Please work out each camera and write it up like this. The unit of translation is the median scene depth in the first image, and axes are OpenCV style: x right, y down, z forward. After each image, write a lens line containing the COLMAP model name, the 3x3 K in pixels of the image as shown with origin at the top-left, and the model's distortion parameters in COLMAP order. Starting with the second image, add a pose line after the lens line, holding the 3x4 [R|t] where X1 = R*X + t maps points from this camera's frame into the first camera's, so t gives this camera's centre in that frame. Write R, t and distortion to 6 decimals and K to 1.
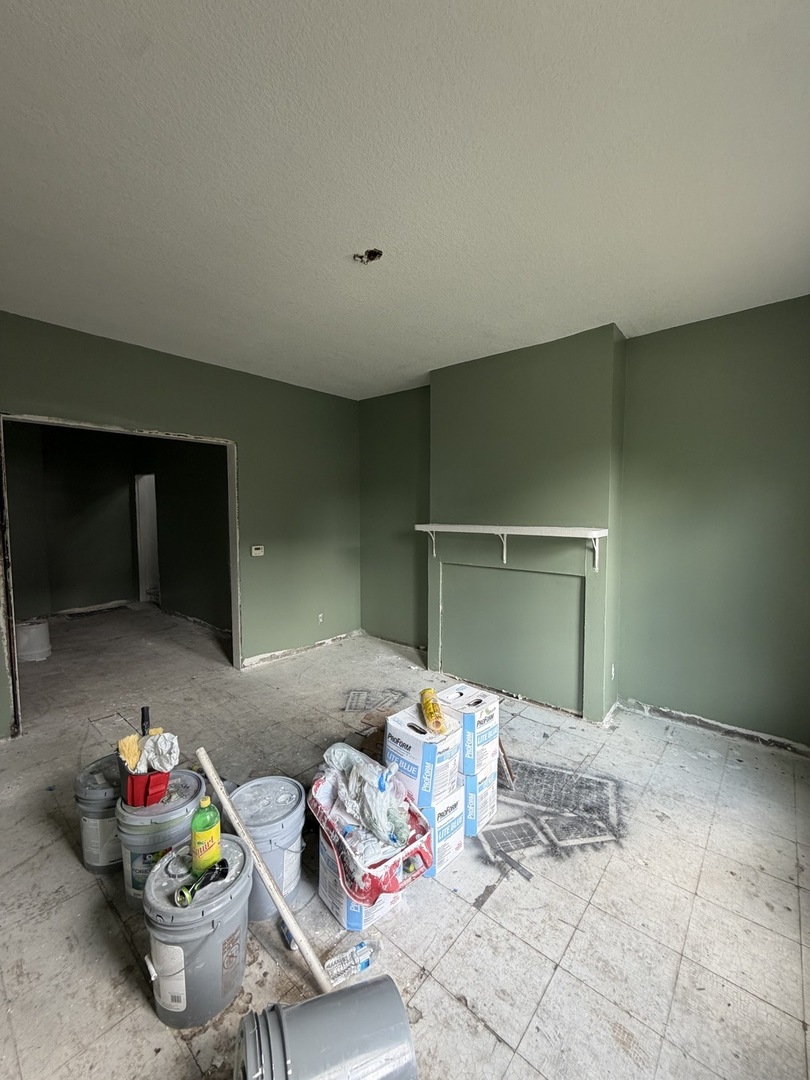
lens RADIAL K [[431.3, 0, 405.3], [0, 431.3, 536.7], [0, 0, 1]] dist [-0.001123, 0.000572]
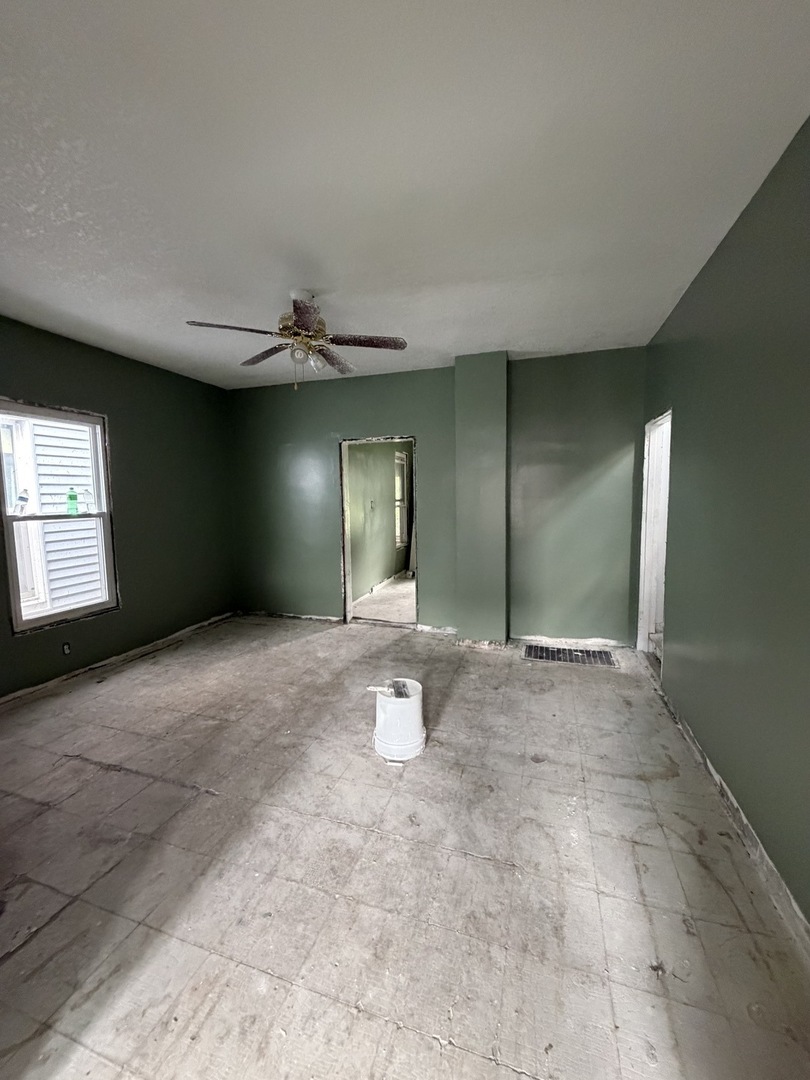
lens RADIAL K [[431.3, 0, 405.3], [0, 431.3, 536.7], [0, 0, 1]] dist [-0.001123, 0.000572]
pose [[0.389879, 0.084704, -0.916962, -0.433760], [-0.041818, 0.996362, 0.074258, -0.052233], [0.919916, 0.009394, 0.392002, 0.948981]]
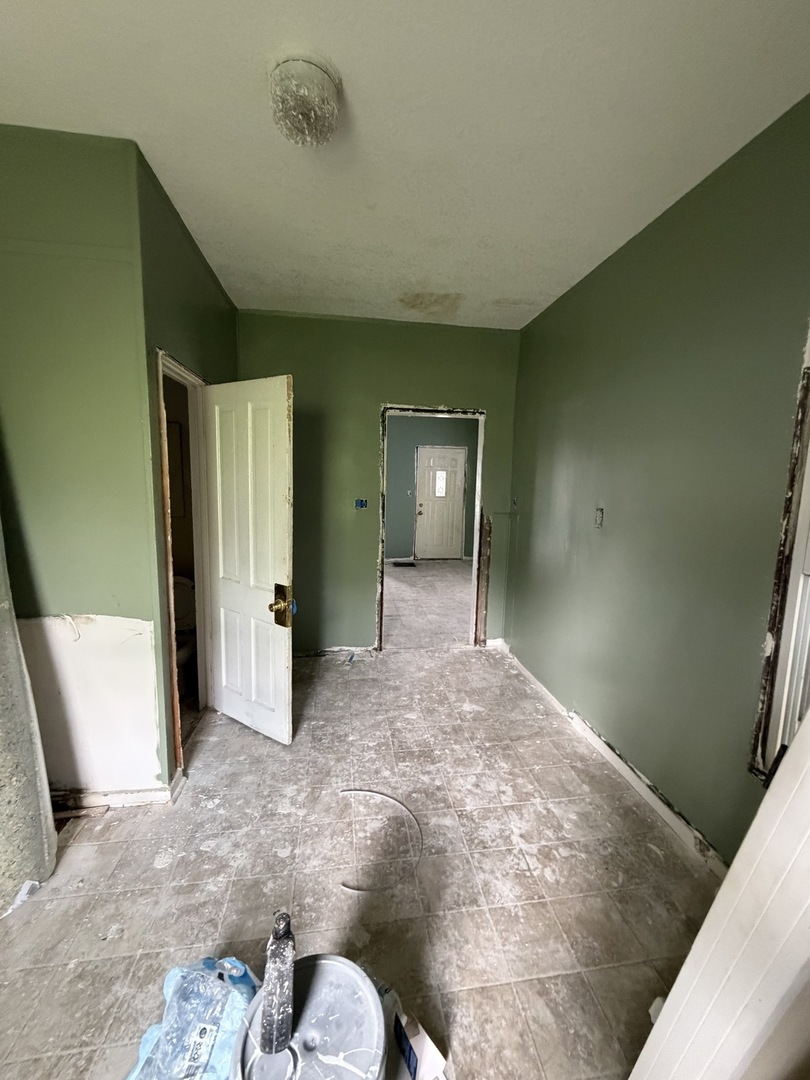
lens RADIAL K [[431.3, 0, 405.3], [0, 431.3, 536.7], [0, 0, 1]] dist [-0.001123, 0.000572]
pose [[-0.757741, -0.106512, 0.643804, -2.277591], [0.015462, 0.983382, 0.180891, -0.141424], [-0.652372, 0.147023, -0.743502, 2.195367]]
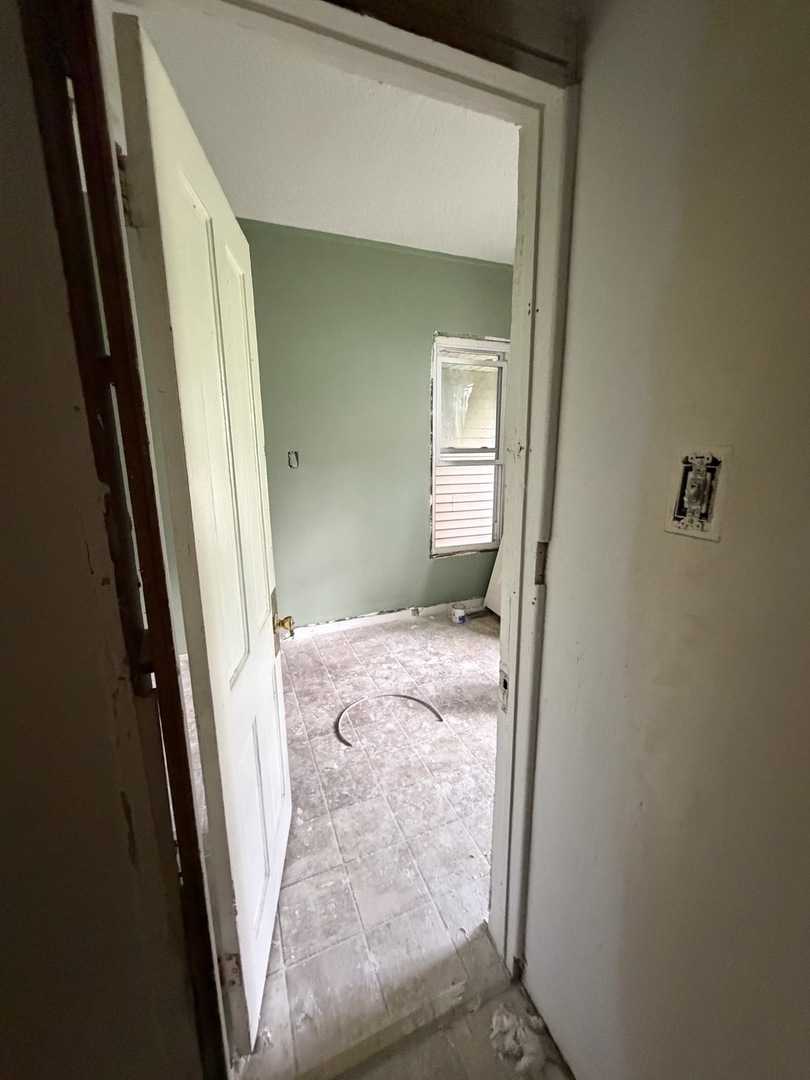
lens RADIAL K [[431.3, 0, 405.3], [0, 431.3, 536.7], [0, 0, 1]] dist [-0.001123, 0.000572]
pose [[-0.450474, 0.194535, -0.871338, -1.433650], [-0.043193, 0.970080, 0.238911, -0.107327], [0.891744, 0.145259, -0.428593, 2.050422]]
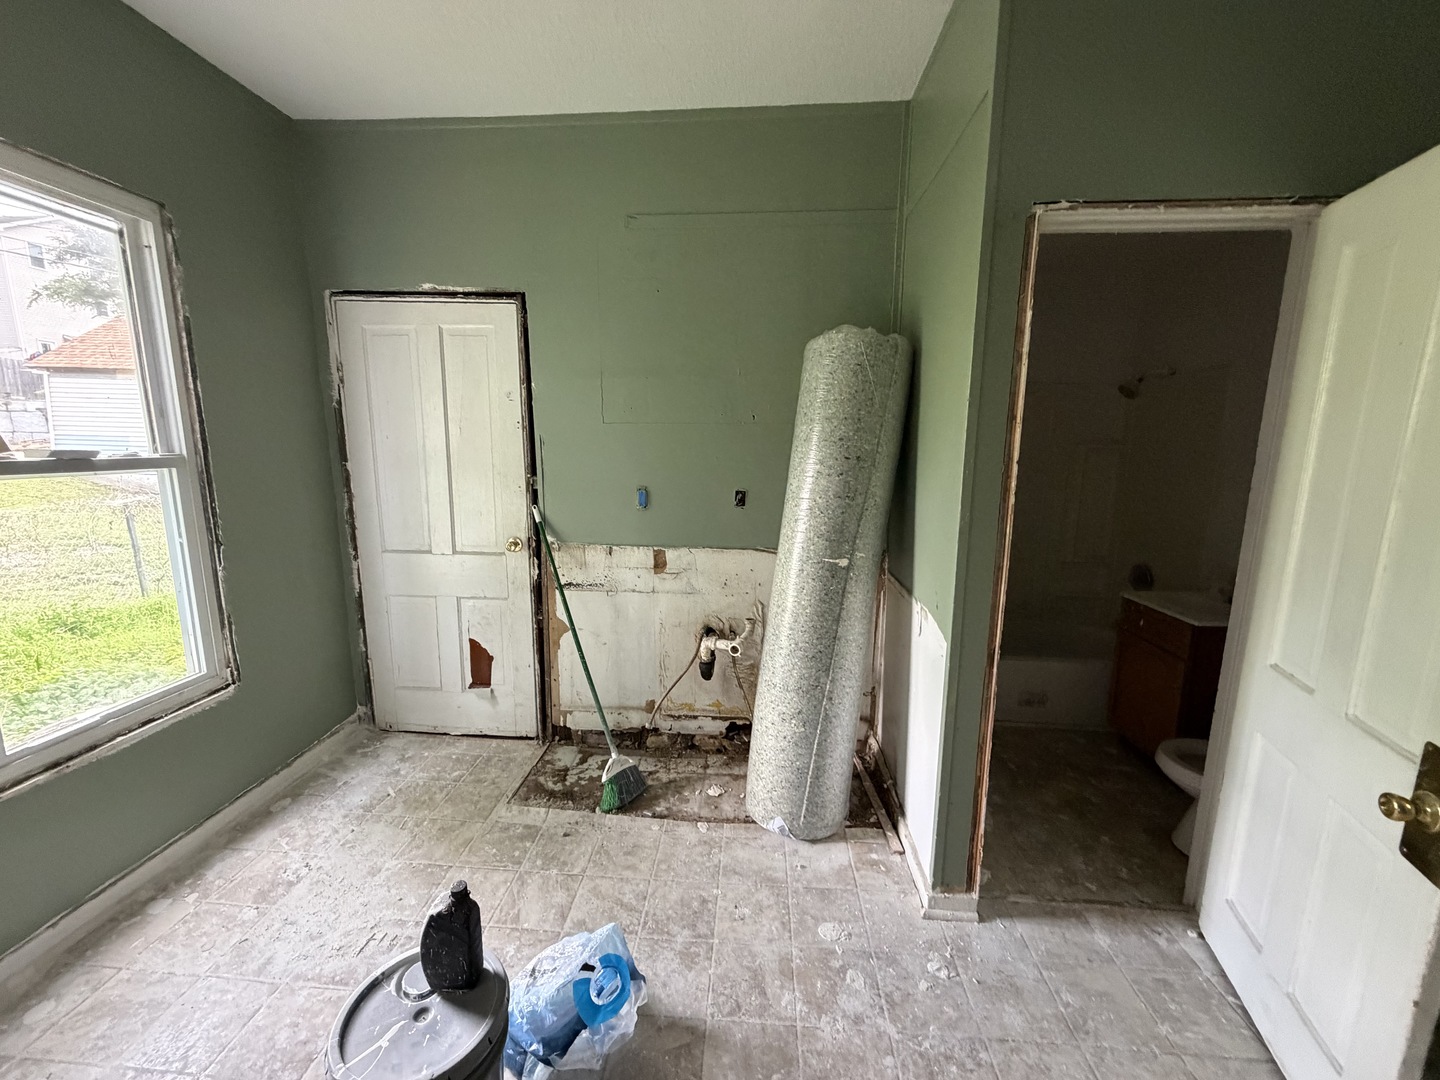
lens RADIAL K [[575.0, 0, 716.2], [0, 575.0, 540.9], [0, 0, 1]] dist [-0.001123, 0.000572]
pose [[0.800454, -0.095834, 0.591683, -2.141568], [0.028795, 0.992144, 0.121742, -0.097617], [-0.598702, -0.080411, 0.796925, 1.775790]]
